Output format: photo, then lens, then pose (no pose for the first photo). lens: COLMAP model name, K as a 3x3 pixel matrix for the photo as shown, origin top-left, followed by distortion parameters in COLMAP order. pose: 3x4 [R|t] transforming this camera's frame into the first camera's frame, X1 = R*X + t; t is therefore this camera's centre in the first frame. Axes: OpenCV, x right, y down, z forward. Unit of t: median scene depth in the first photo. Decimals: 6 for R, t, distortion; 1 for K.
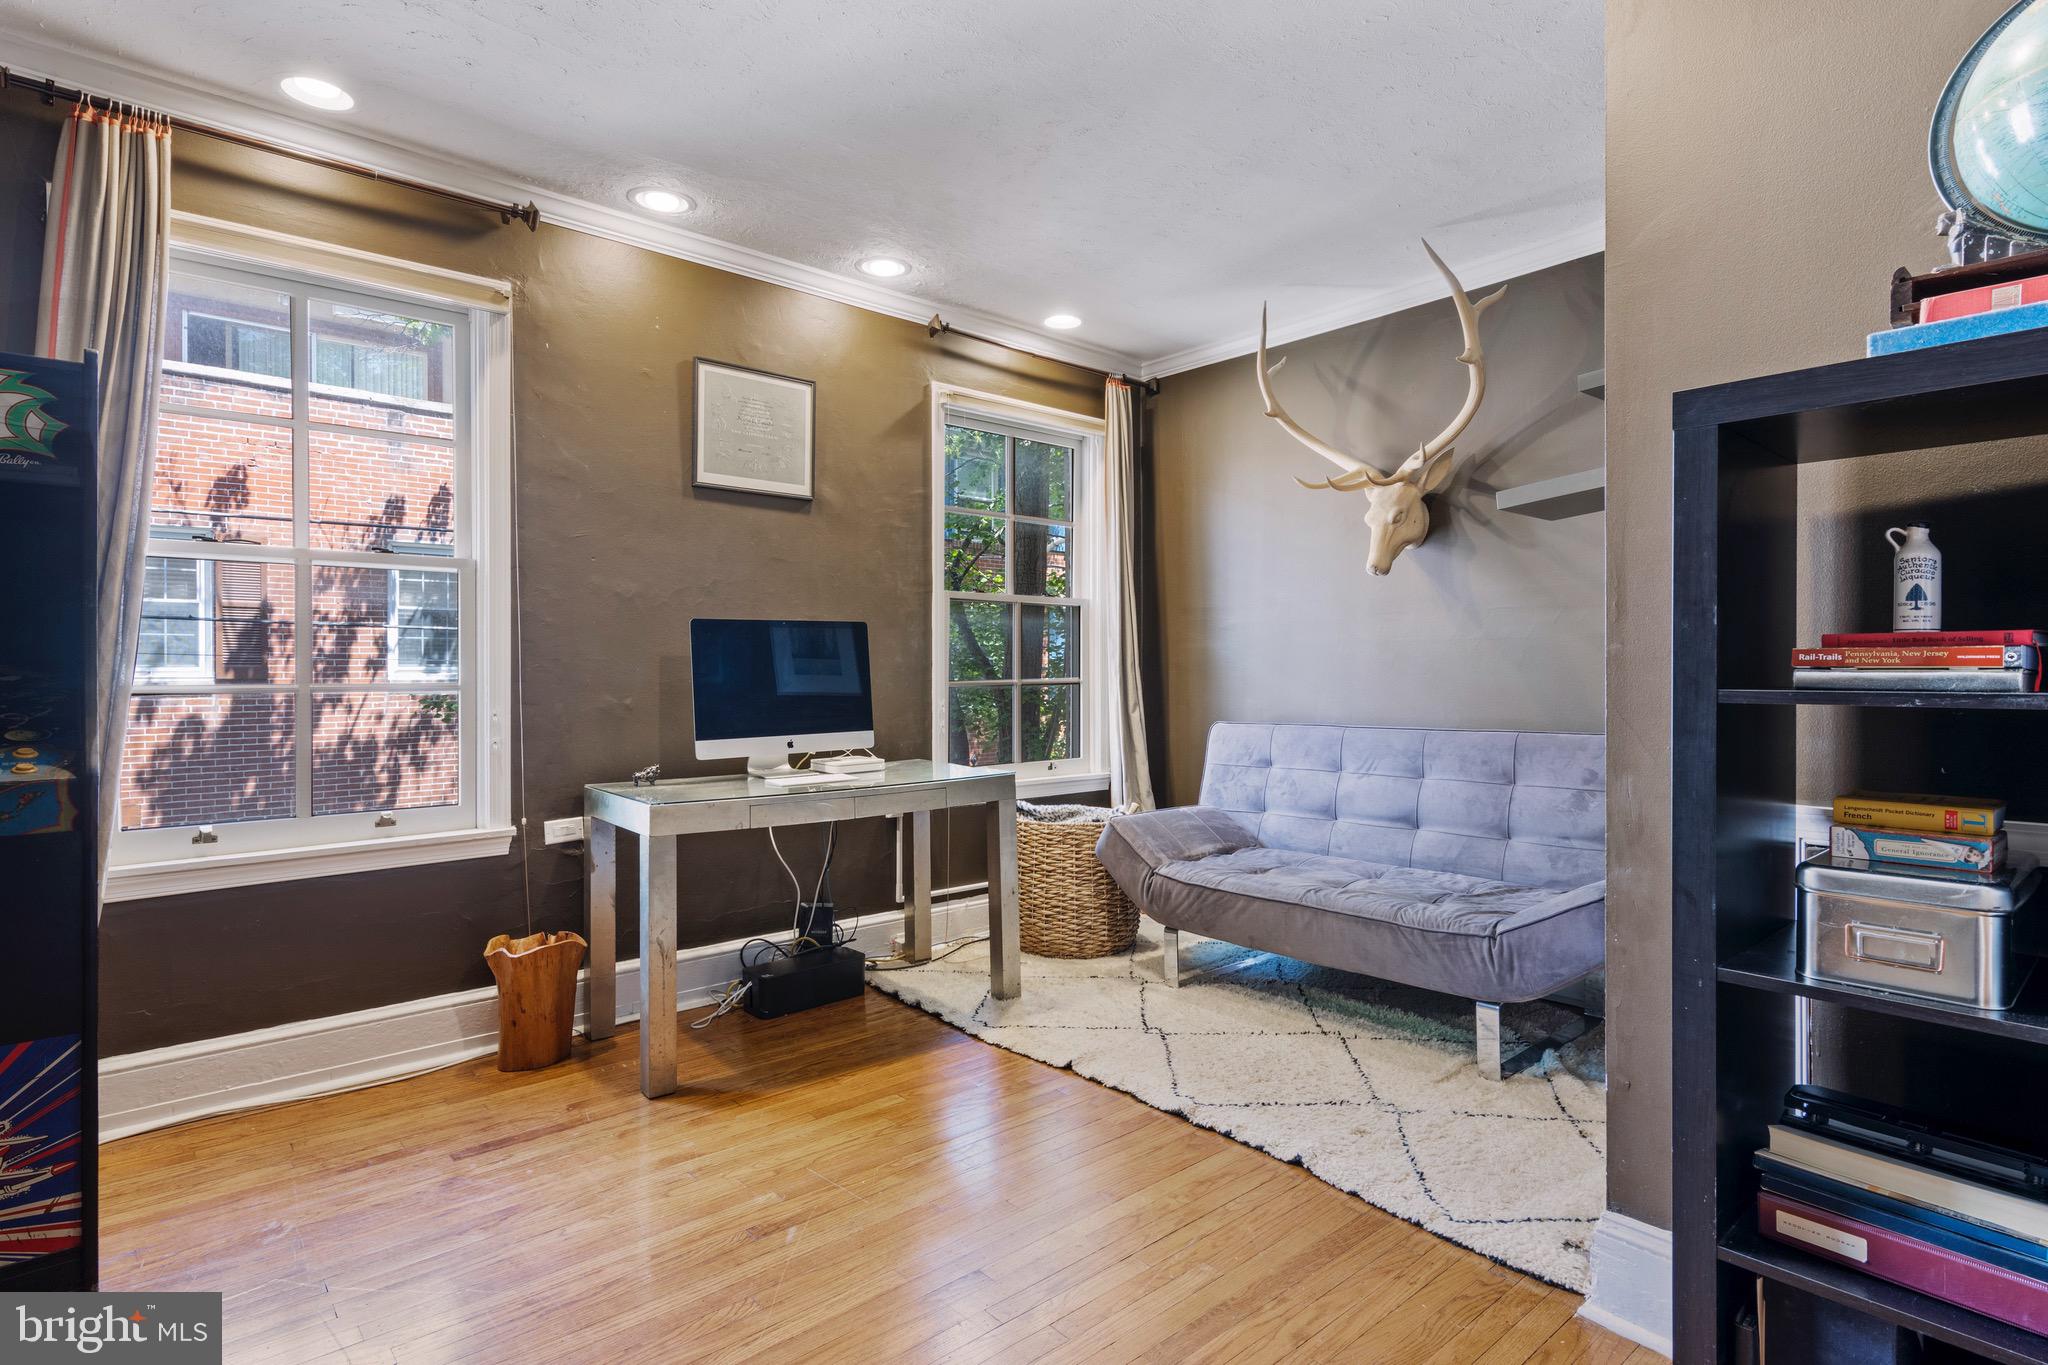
lens RADIAL K [[1048.1, 0, 1019.7], [0, 1048.1, 672.7], [0, 0, 1]] dist [0.011788, -0.003727]
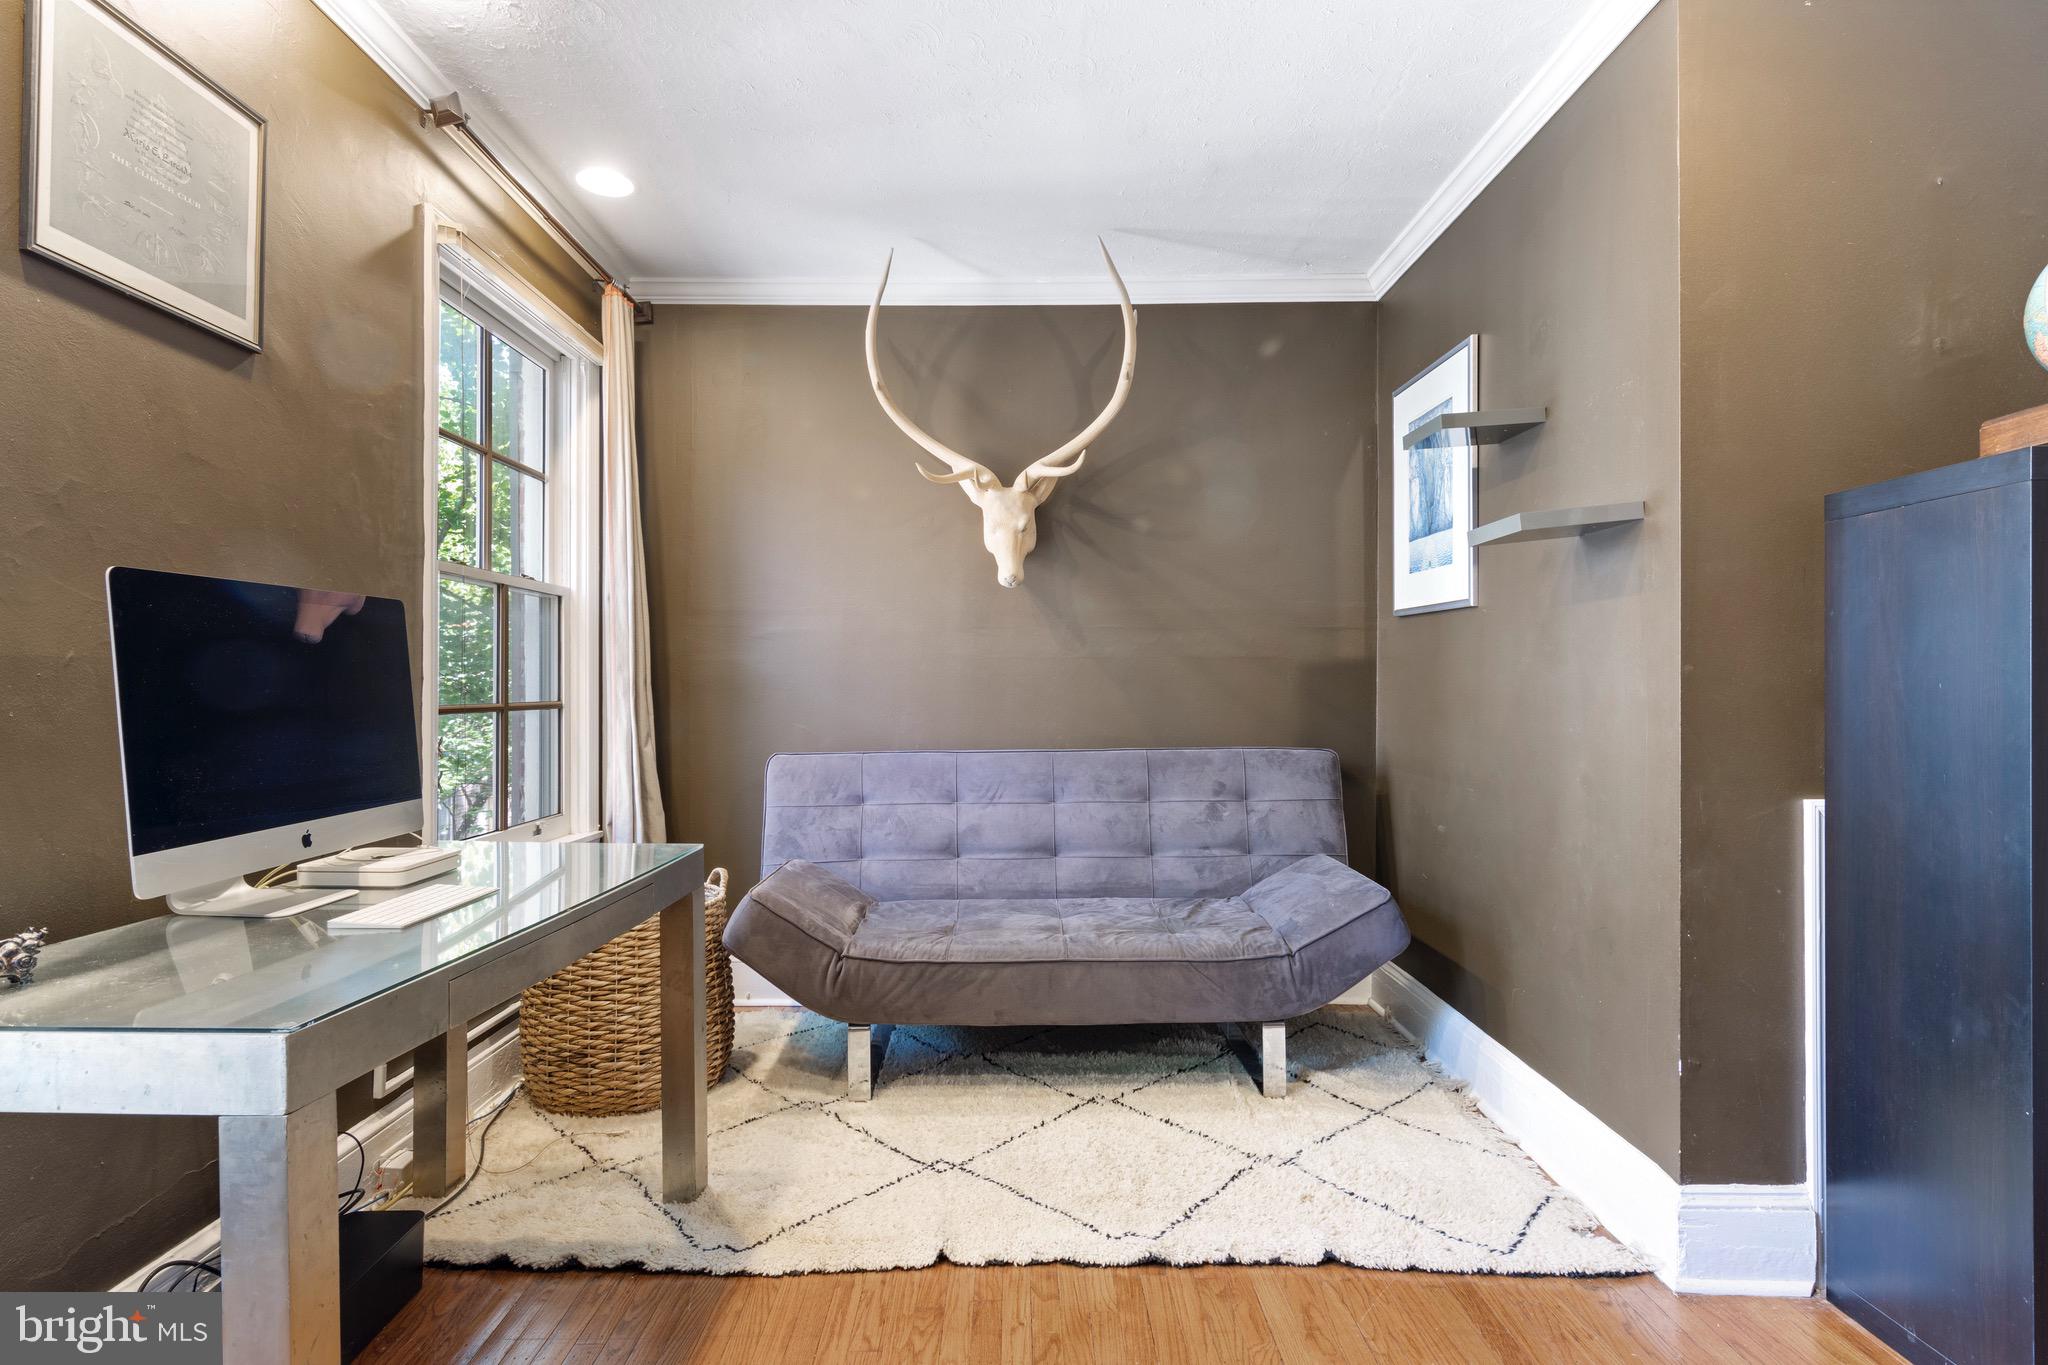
lens RADIAL K [[1048.1, 0, 1025.4], [0, 1048.1, 688.2], [0, 0, 1]] dist [0.011788, -0.003727]
pose [[0.649605, 0.000515, 0.760272, -0.372103], [0.000601, 0.999999, -0.001190, -0.002057], [-0.760272, 0.001230, 0.649604, 0.420274]]
